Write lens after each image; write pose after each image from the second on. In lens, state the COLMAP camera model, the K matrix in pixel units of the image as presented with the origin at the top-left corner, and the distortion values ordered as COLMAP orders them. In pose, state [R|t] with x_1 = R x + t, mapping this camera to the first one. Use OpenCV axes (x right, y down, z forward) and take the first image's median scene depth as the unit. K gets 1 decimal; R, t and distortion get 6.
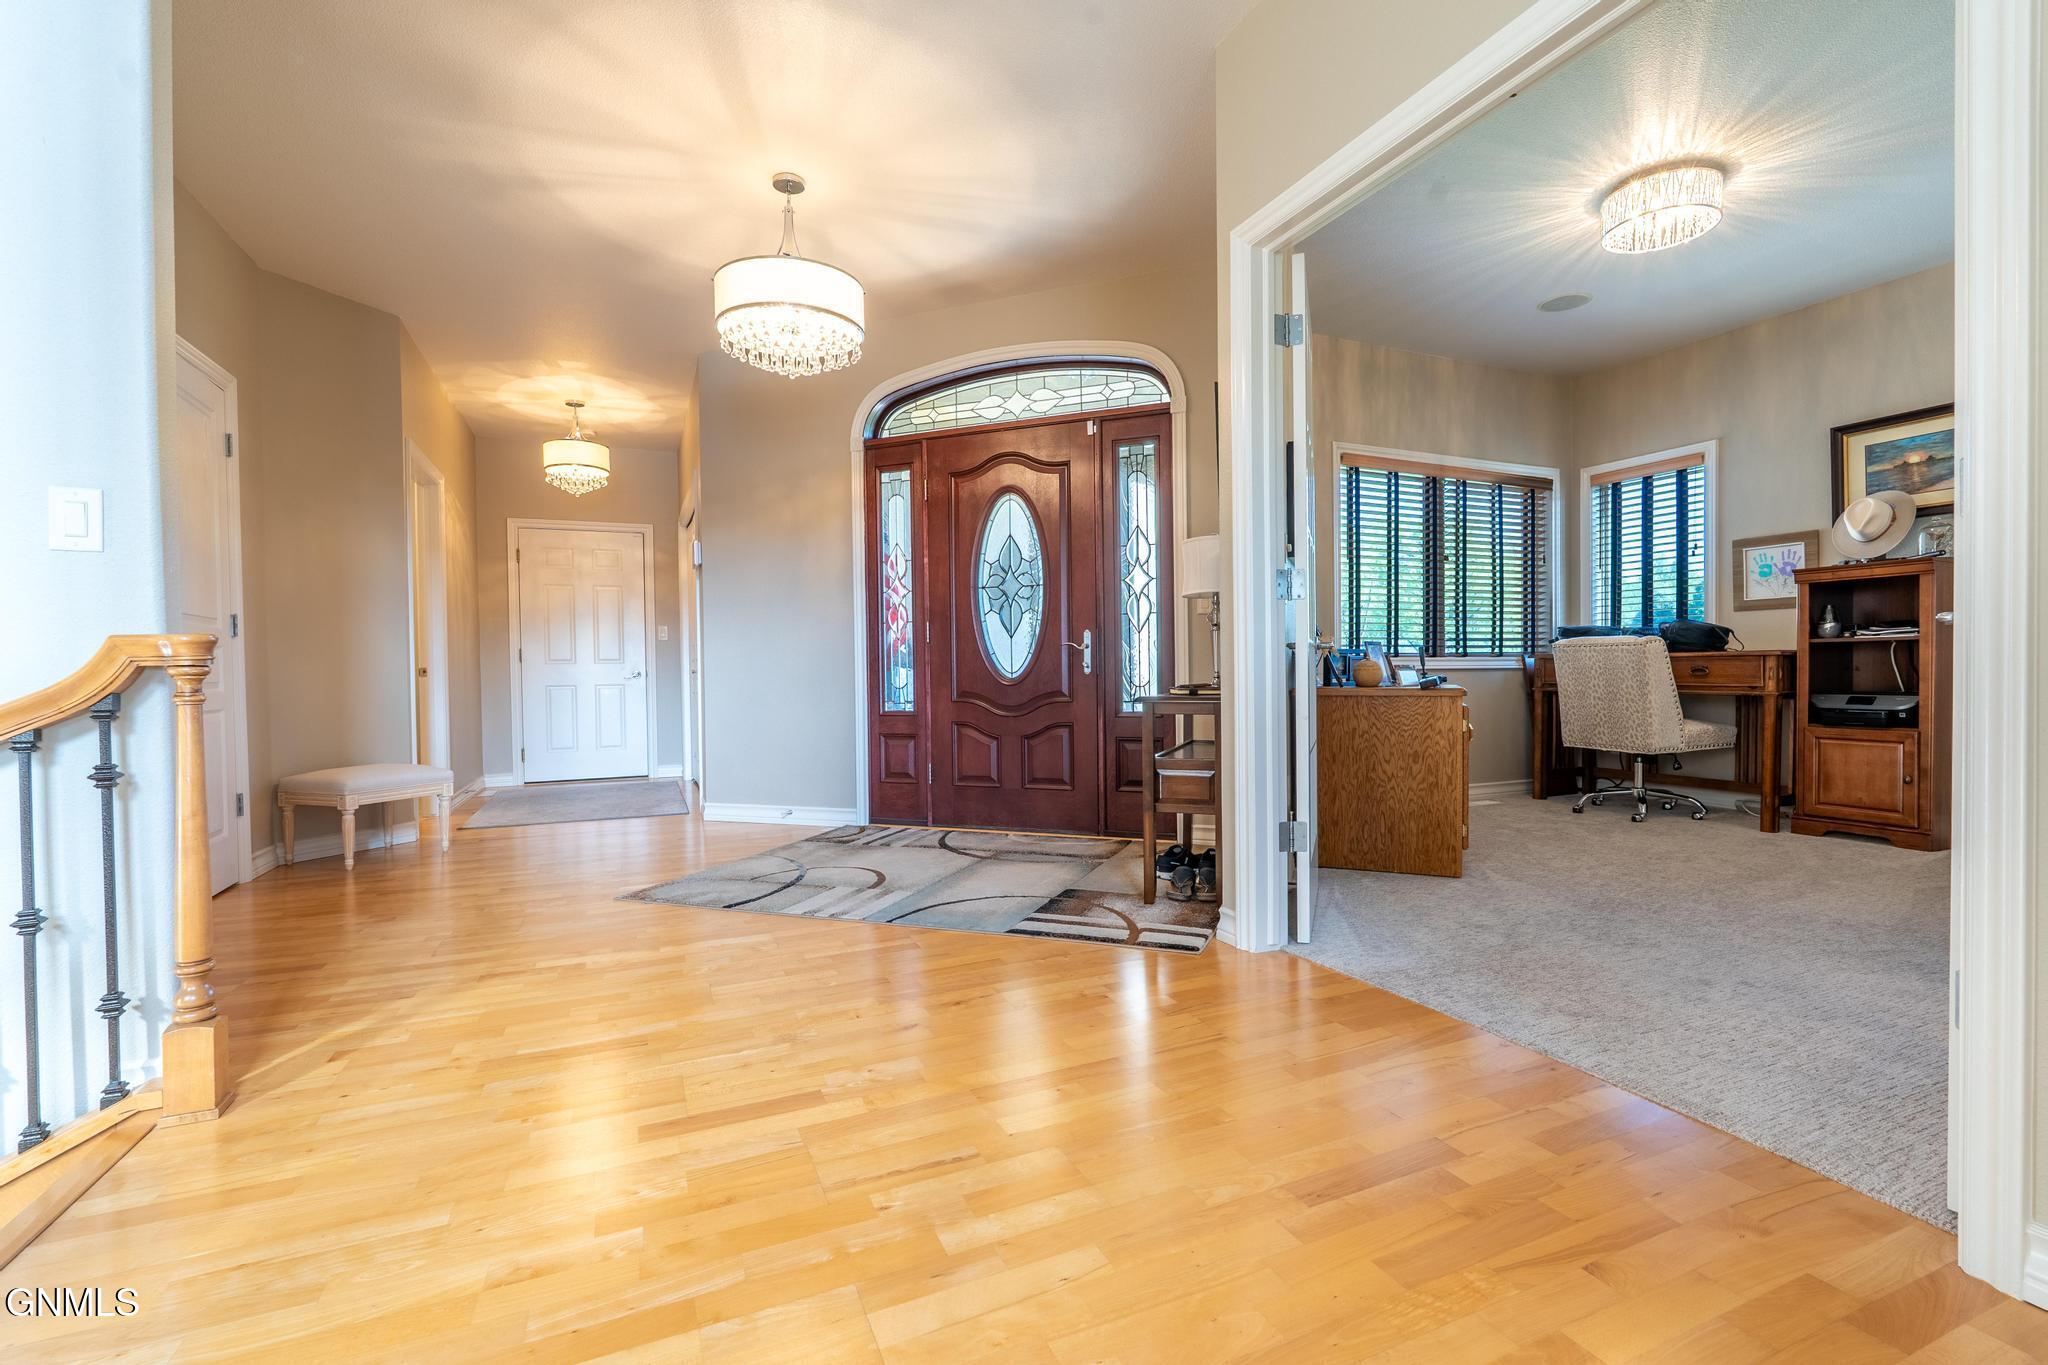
lens RADIAL K [[918.4, 0, 1023.6], [0, 918.4, 683.4], [0, 0, 1]] dist [0.002939, -0.001110]
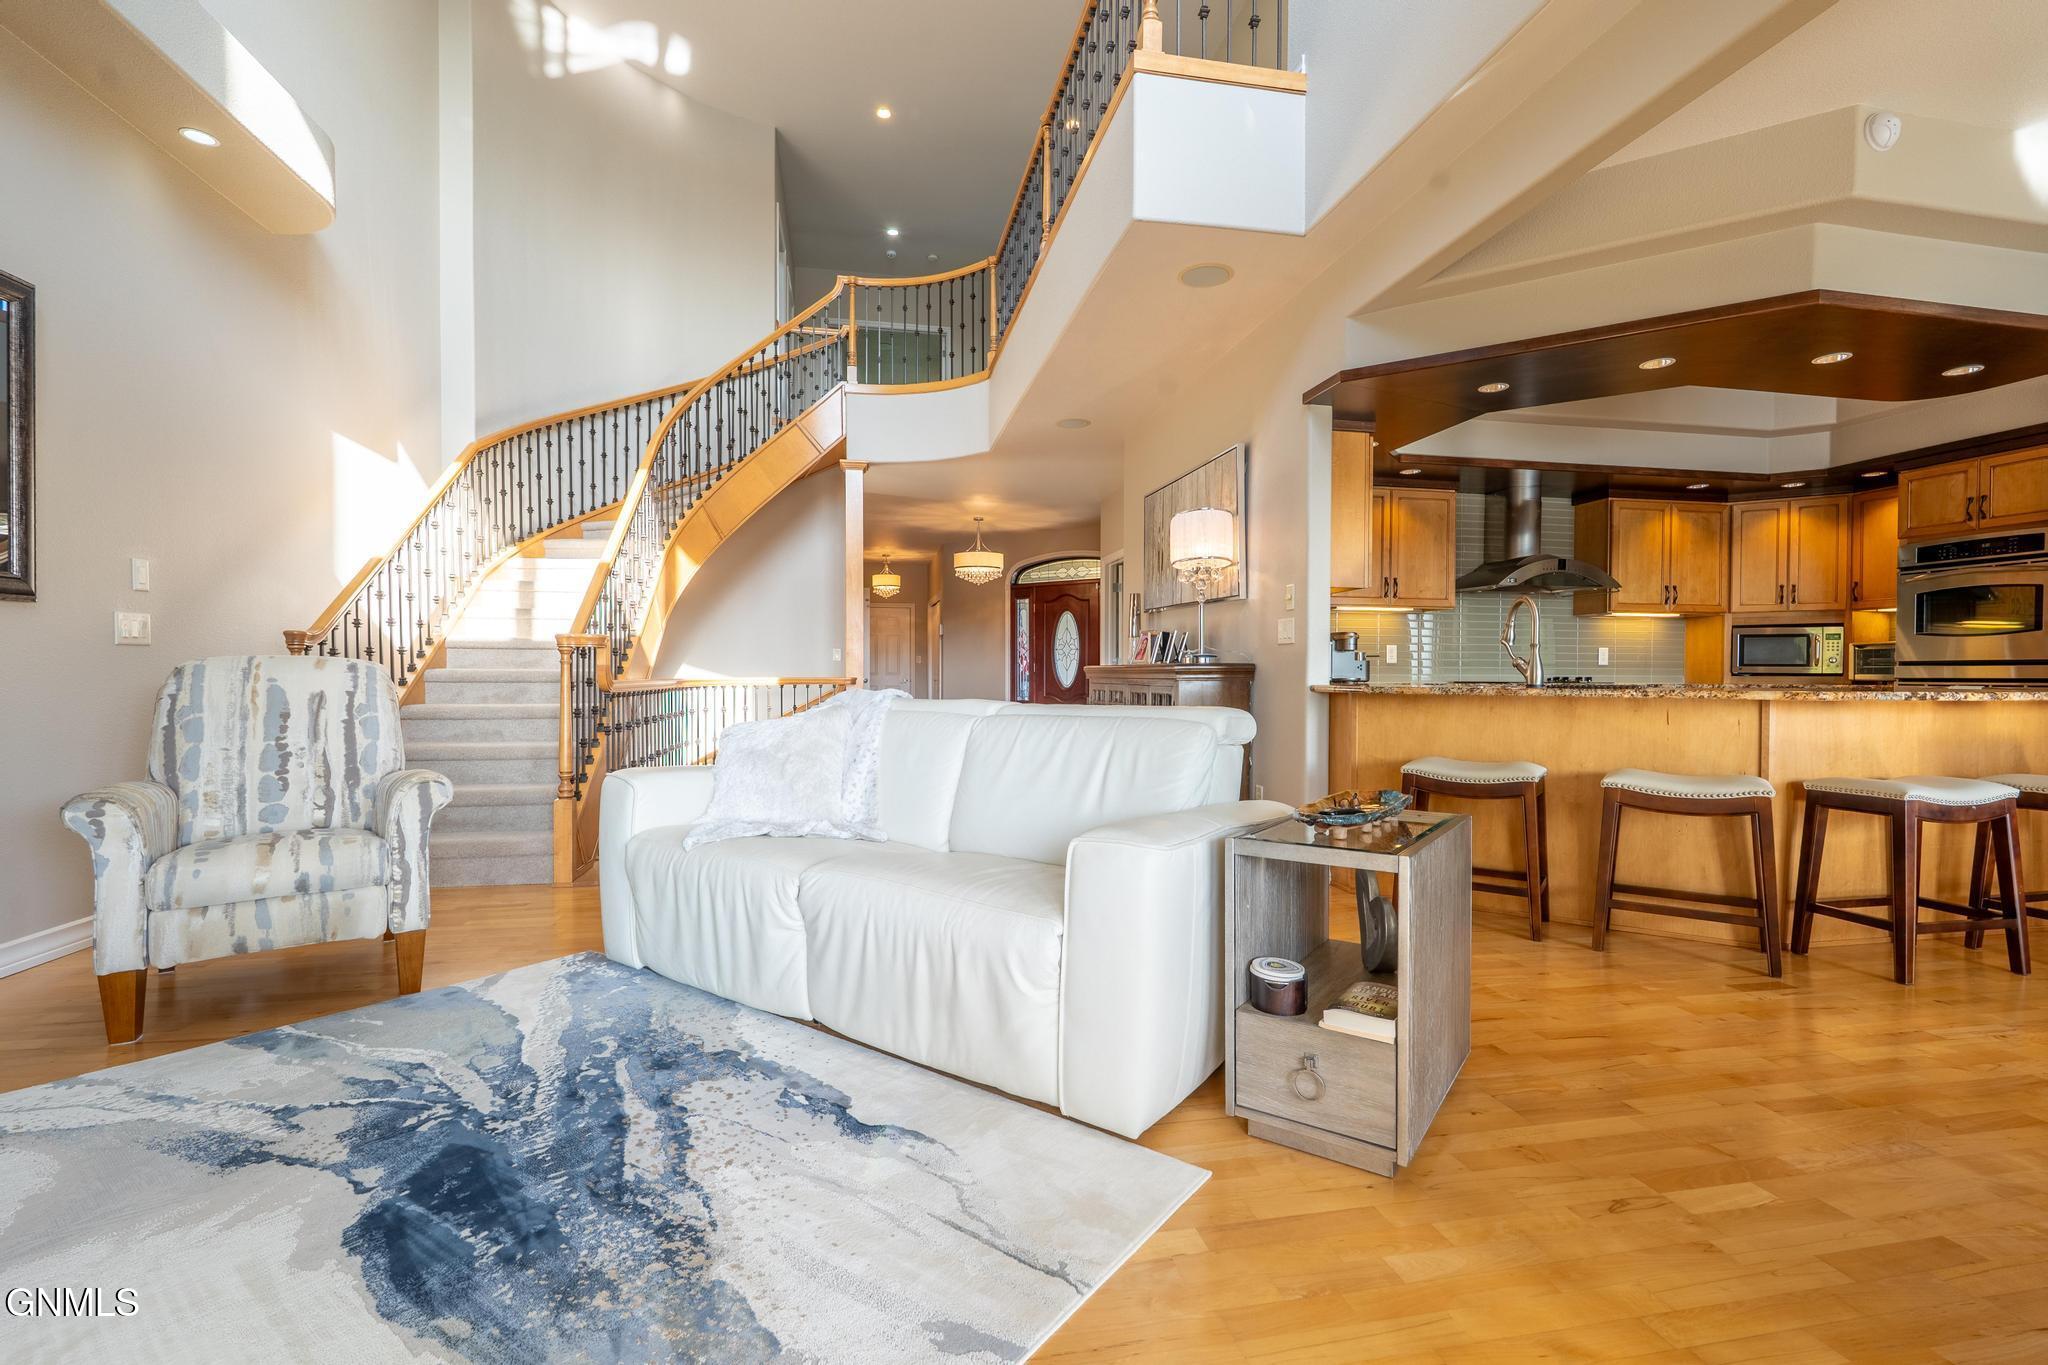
lens RADIAL K [[918.4, 0, 1027.5], [0, 918.4, 684.3], [0, 0, 1]] dist [0.002939, -0.001110]
pose [[0.977065, 0.012015, -0.212603, 0.374827], [-0.012191, 0.999926, 0.000481, -0.011332], [0.212593, 0.002122, 0.977139, -1.302153]]
